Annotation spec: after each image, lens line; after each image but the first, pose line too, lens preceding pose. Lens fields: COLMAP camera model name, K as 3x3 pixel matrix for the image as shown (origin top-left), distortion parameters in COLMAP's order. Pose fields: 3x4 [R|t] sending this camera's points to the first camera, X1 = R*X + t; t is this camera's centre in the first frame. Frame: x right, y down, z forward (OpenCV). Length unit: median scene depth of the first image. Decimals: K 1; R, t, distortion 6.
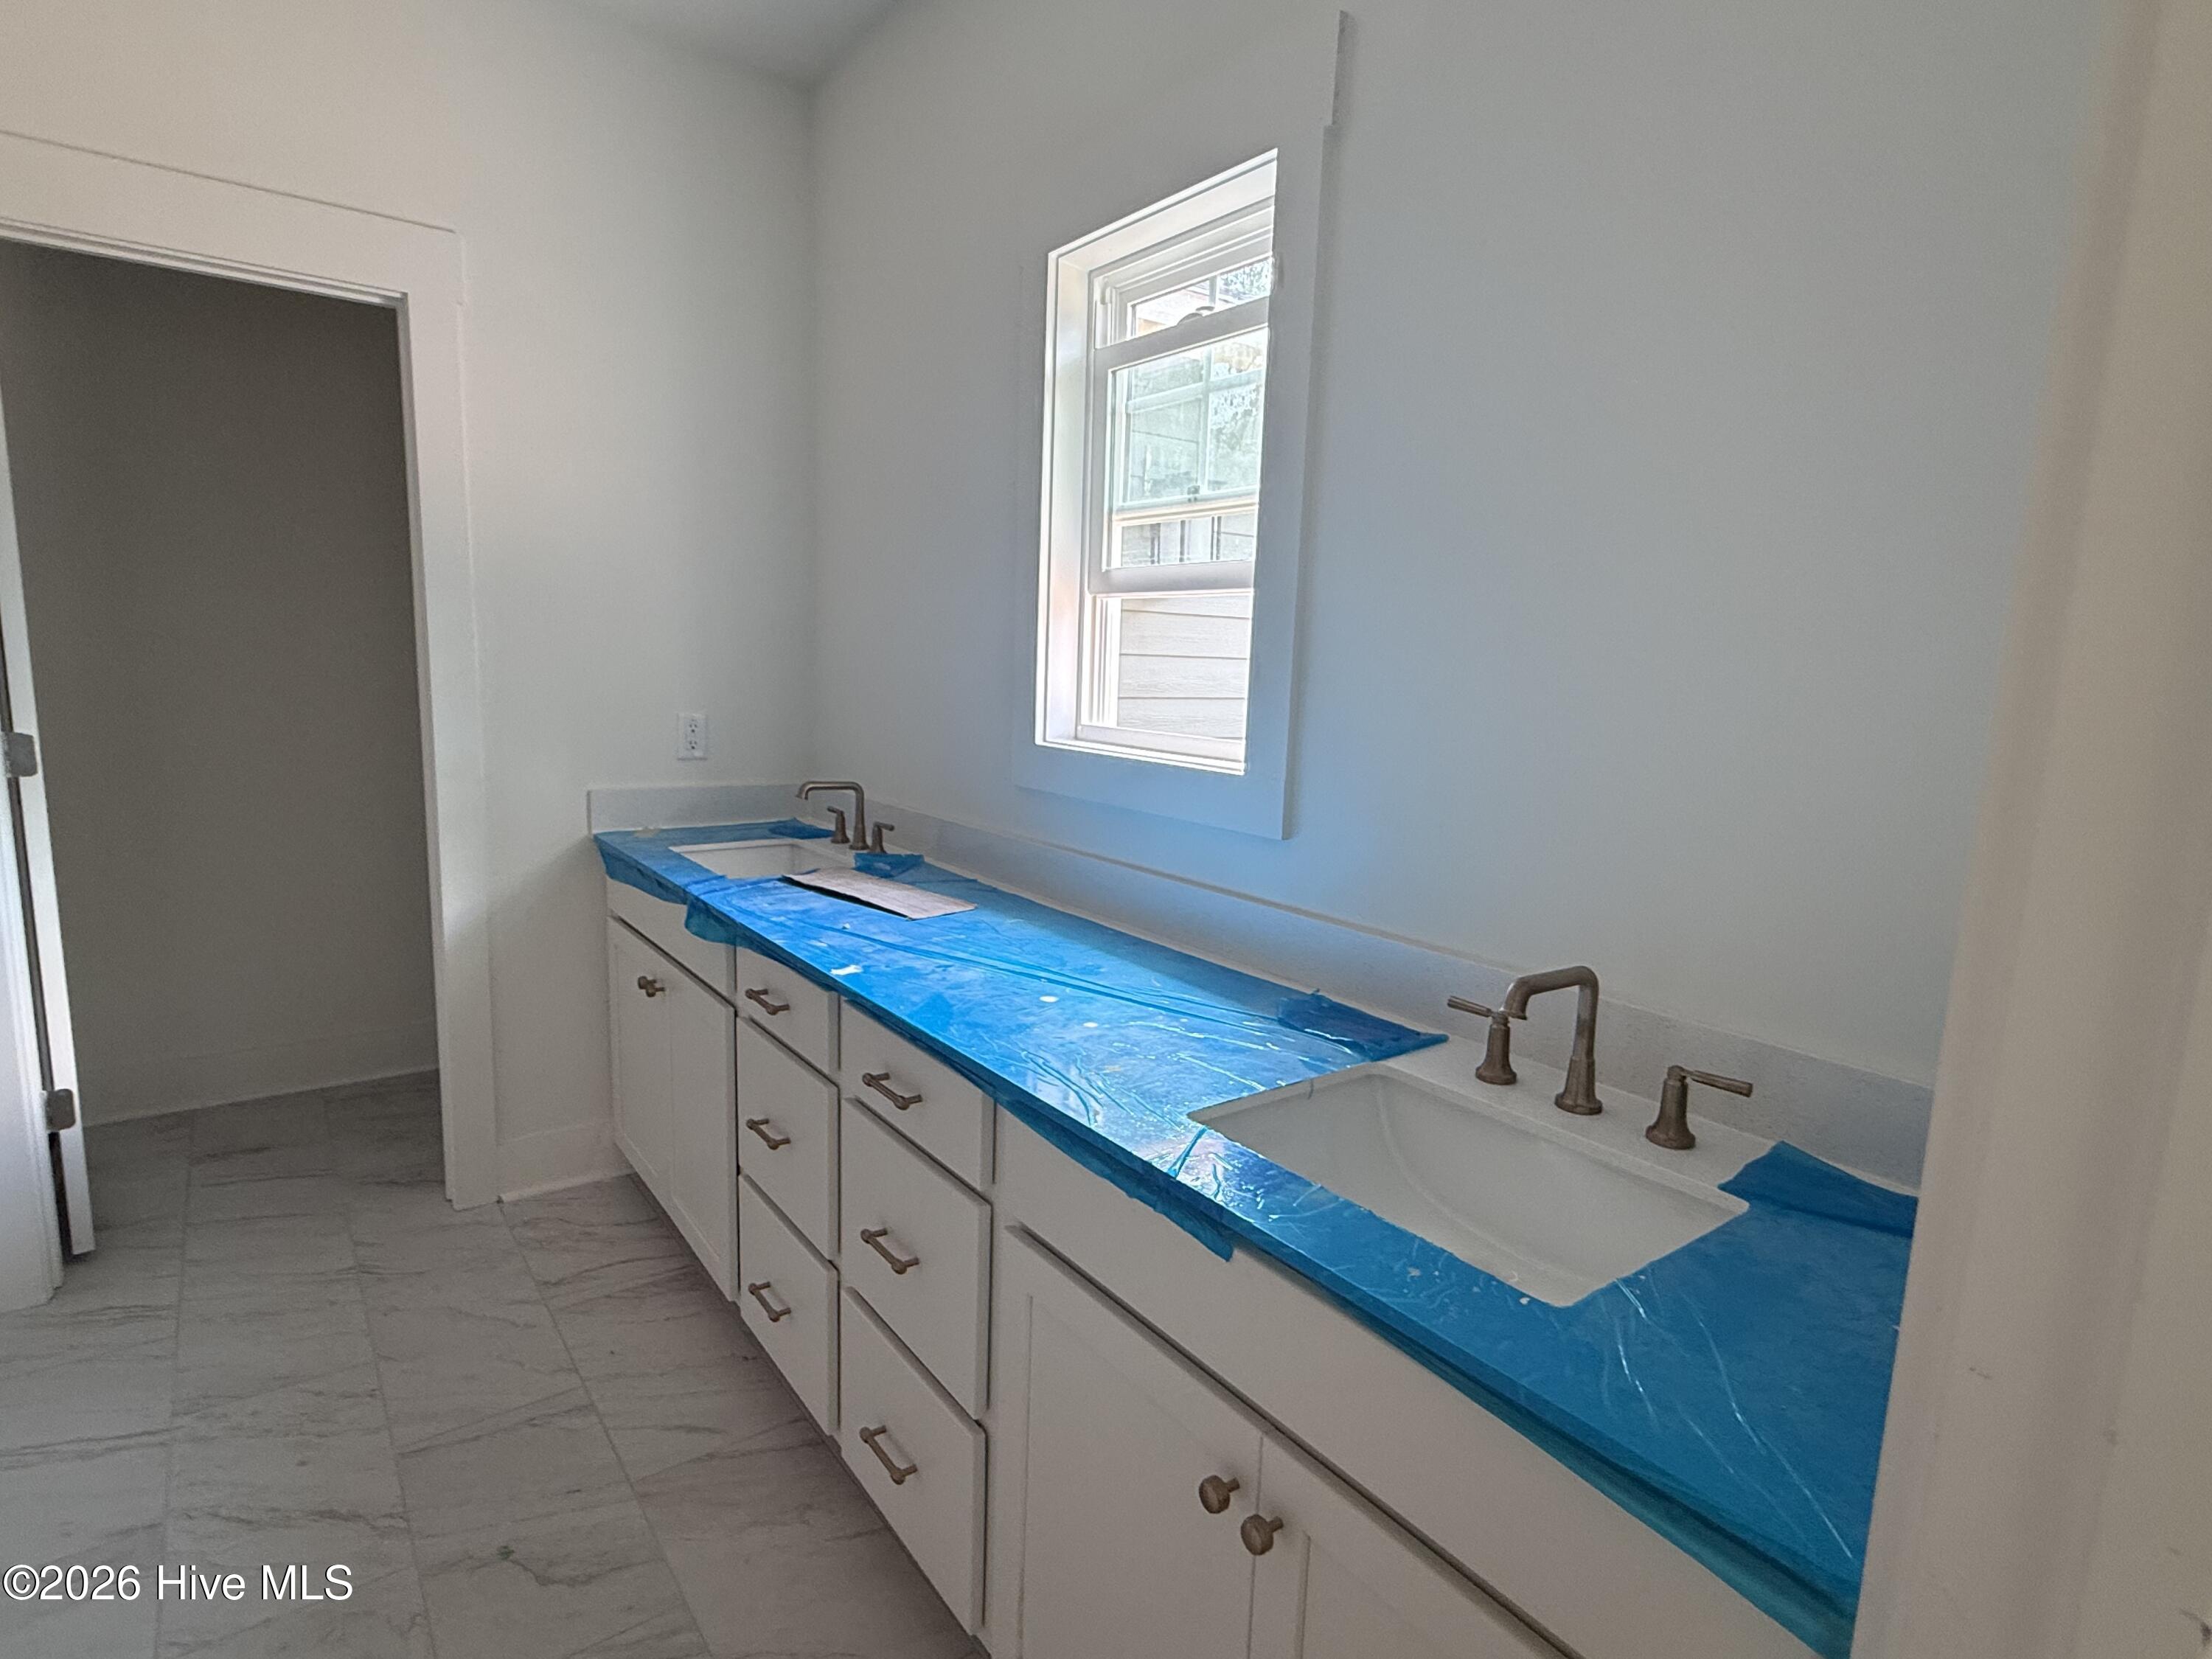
lens RADIAL K [[1144.7, 0, 1106.0], [0, 1144.7, 829.5], [0, 0, 1]] dist [-0.000396, 0.000899]
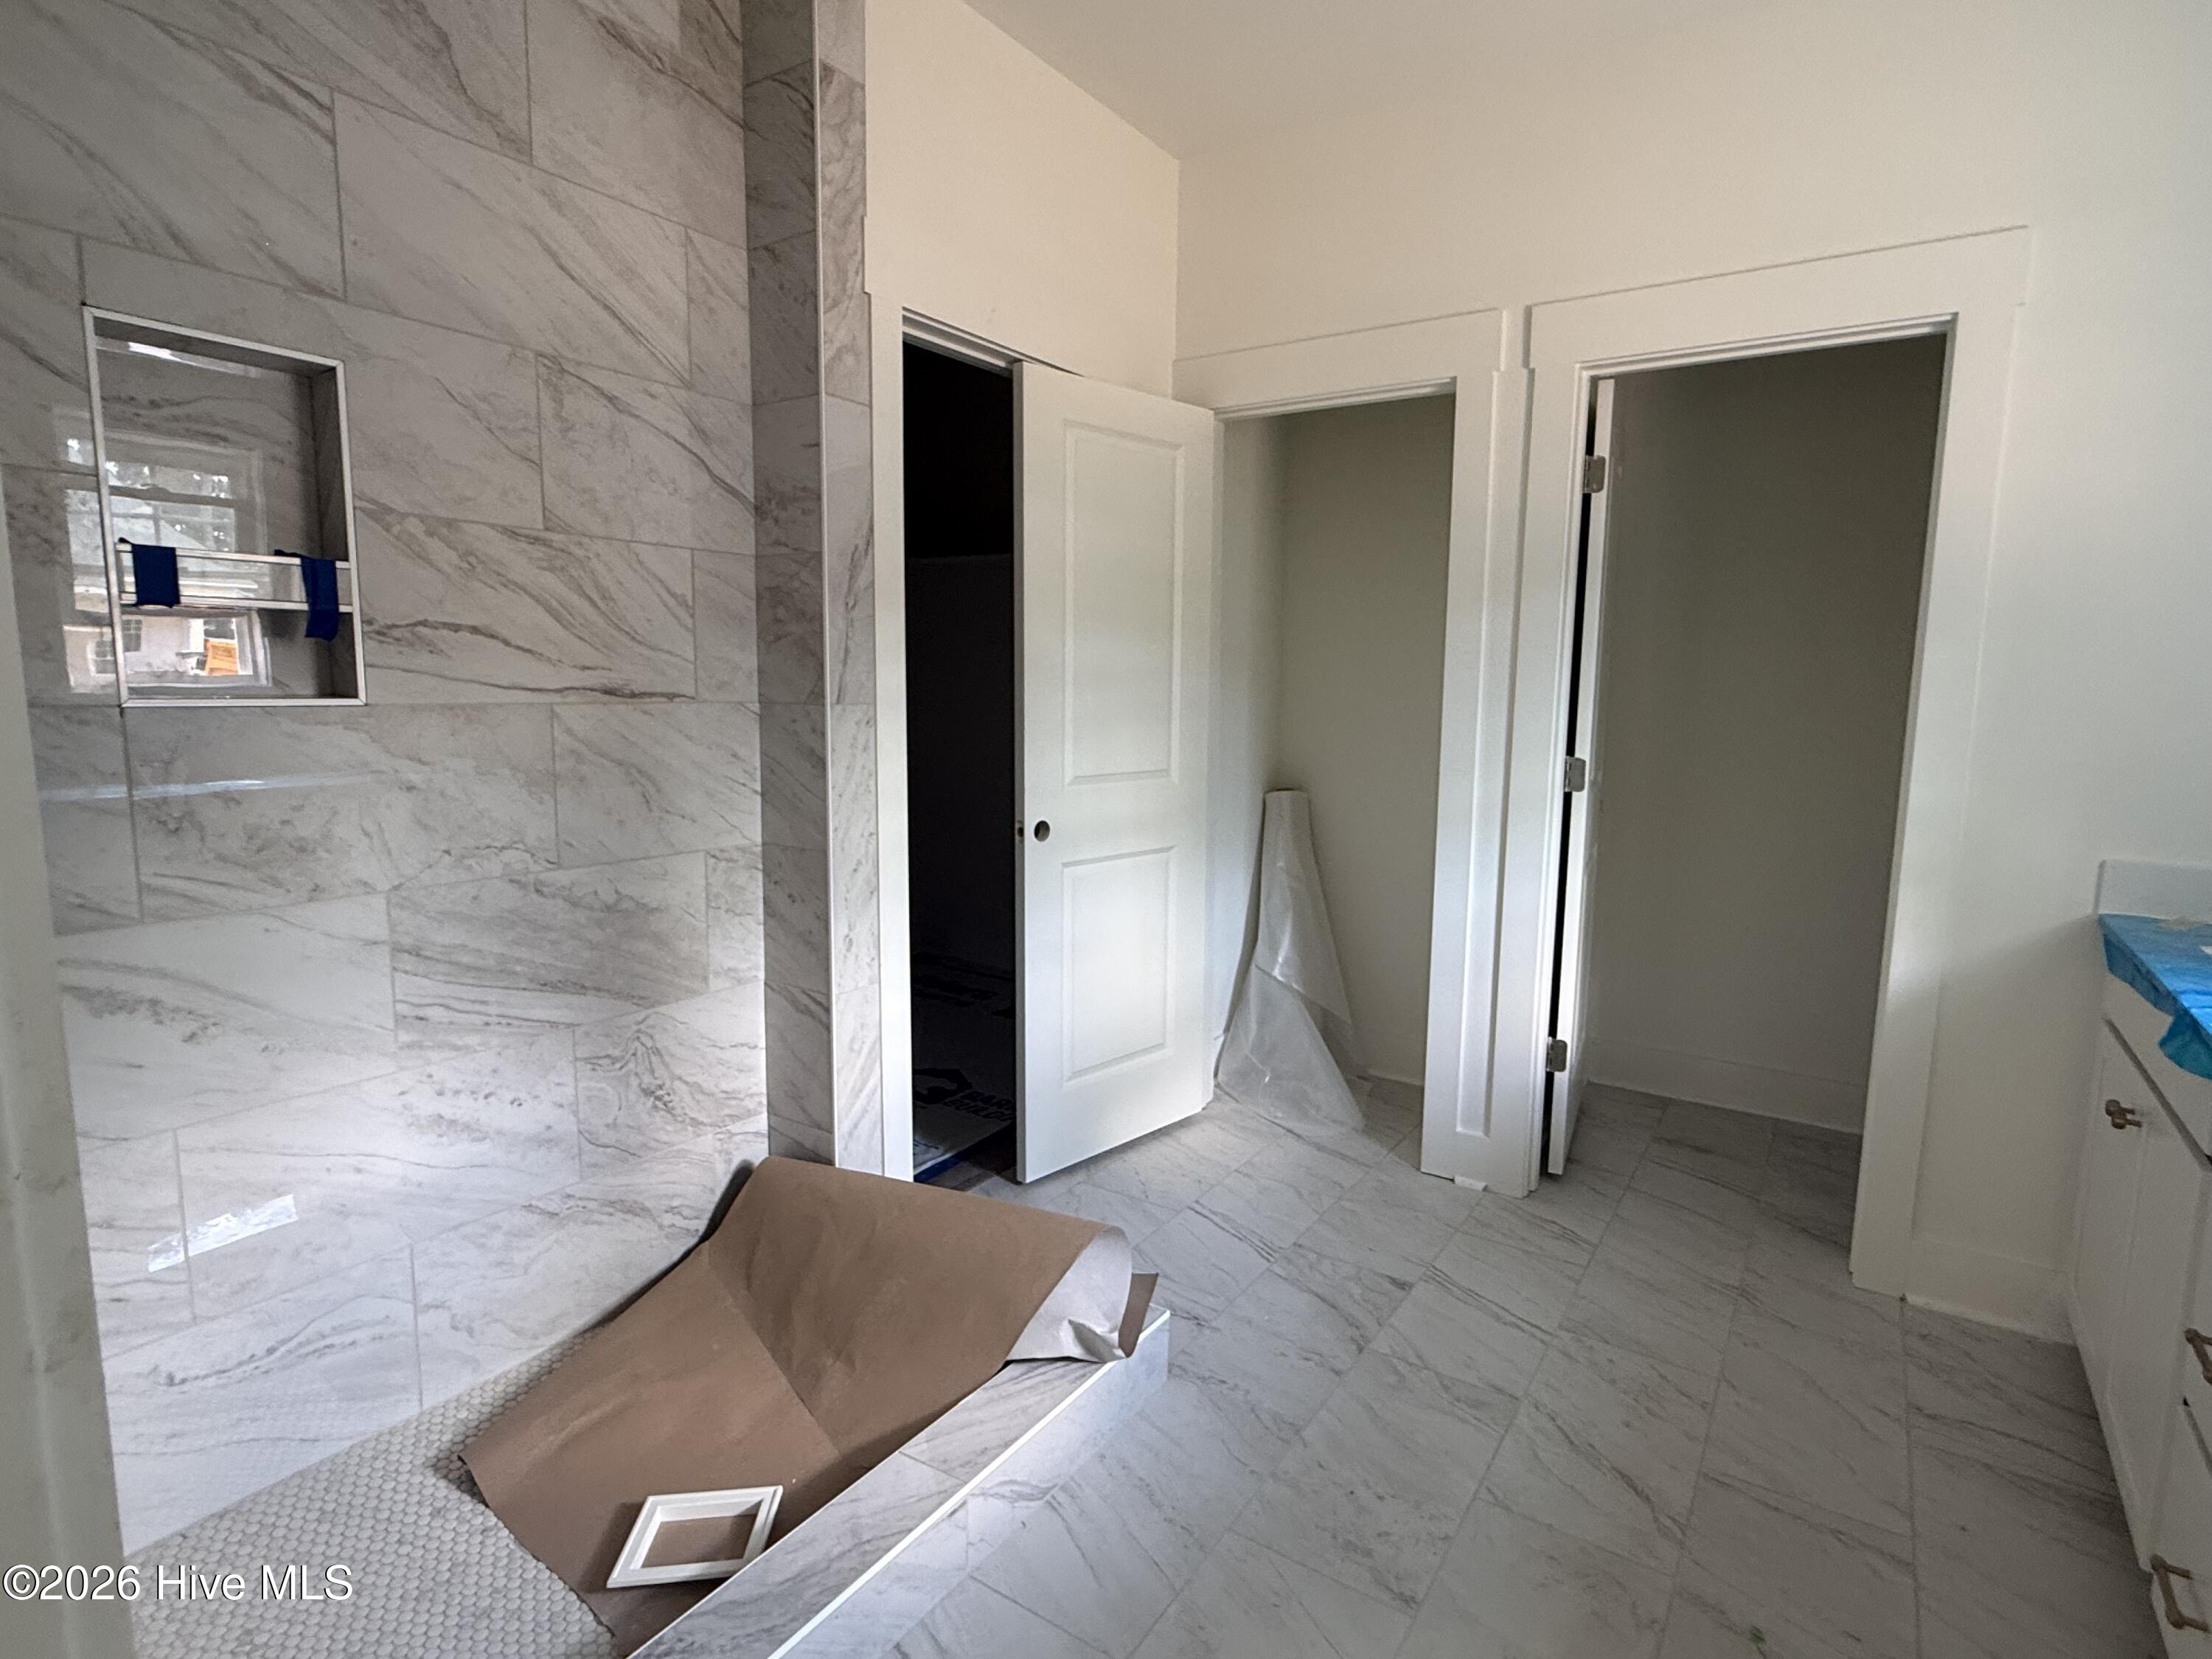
lens RADIAL K [[1144.7, 0, 1106.0], [0, 1144.7, 829.5], [0, 0, 1]] dist [-0.000396, 0.000899]
pose [[0.326084, 0.094859, -0.940569, 0.084992], [-0.146337, 0.988025, 0.048912, 0.008872], [0.933946, 0.121690, 0.336060, 0.076739]]
